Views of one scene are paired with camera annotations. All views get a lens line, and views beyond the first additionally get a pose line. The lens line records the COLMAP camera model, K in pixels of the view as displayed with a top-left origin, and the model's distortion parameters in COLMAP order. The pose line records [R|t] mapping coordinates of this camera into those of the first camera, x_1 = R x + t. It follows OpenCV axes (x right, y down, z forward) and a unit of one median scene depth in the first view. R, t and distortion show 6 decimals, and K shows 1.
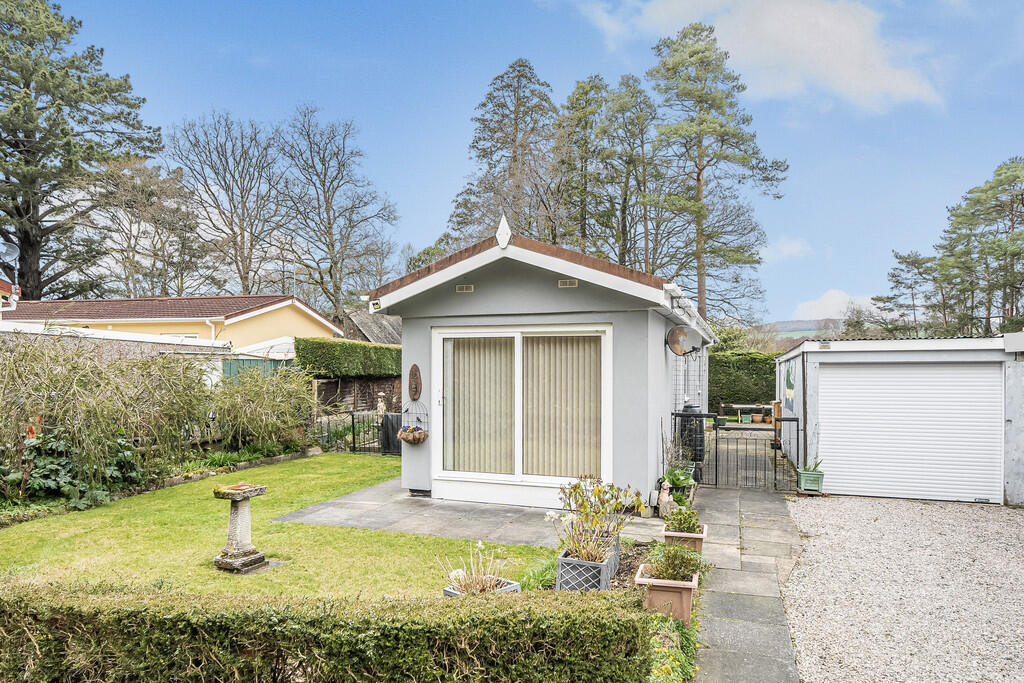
lens RADIAL K [[652.1, 0, 511.2], [0, 652.1, 345.5], [0, 0, 1]] dist [-0.000621, -0.002329]
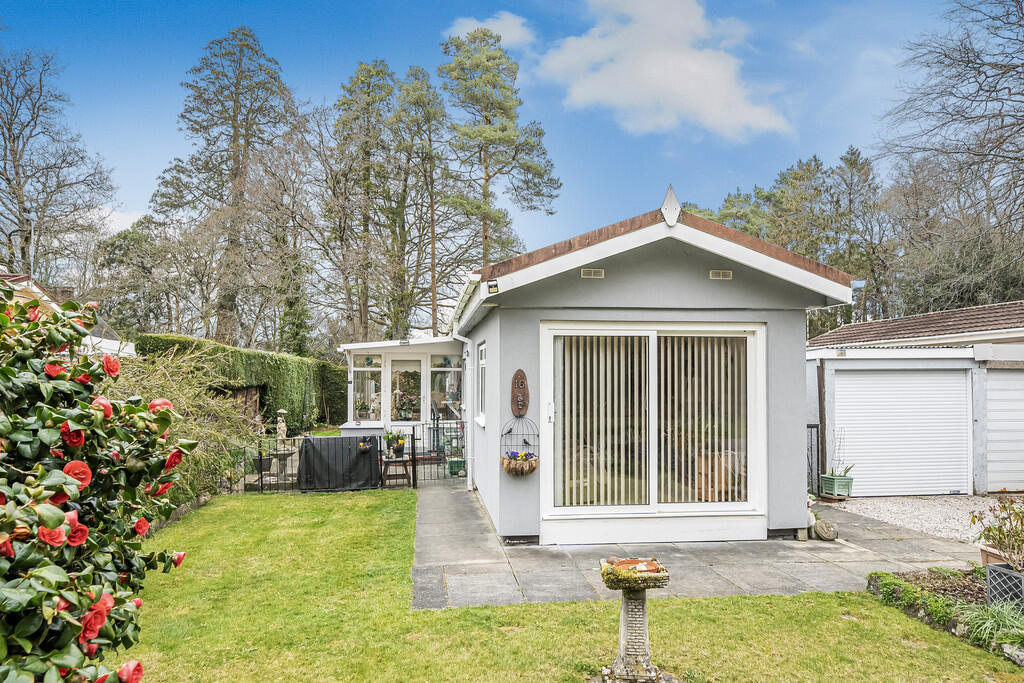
lens RADIAL K [[672.9, 0, 512.6], [0, 672.9, 343.6], [0, 0, 1]] dist [0.001953, -0.006807]
pose [[0.895819, 0.020595, 0.443942, -0.113771], [-0.012492, 0.999698, -0.021169, 0.003517], [-0.444244, 0.013418, 0.895806, 0.069007]]
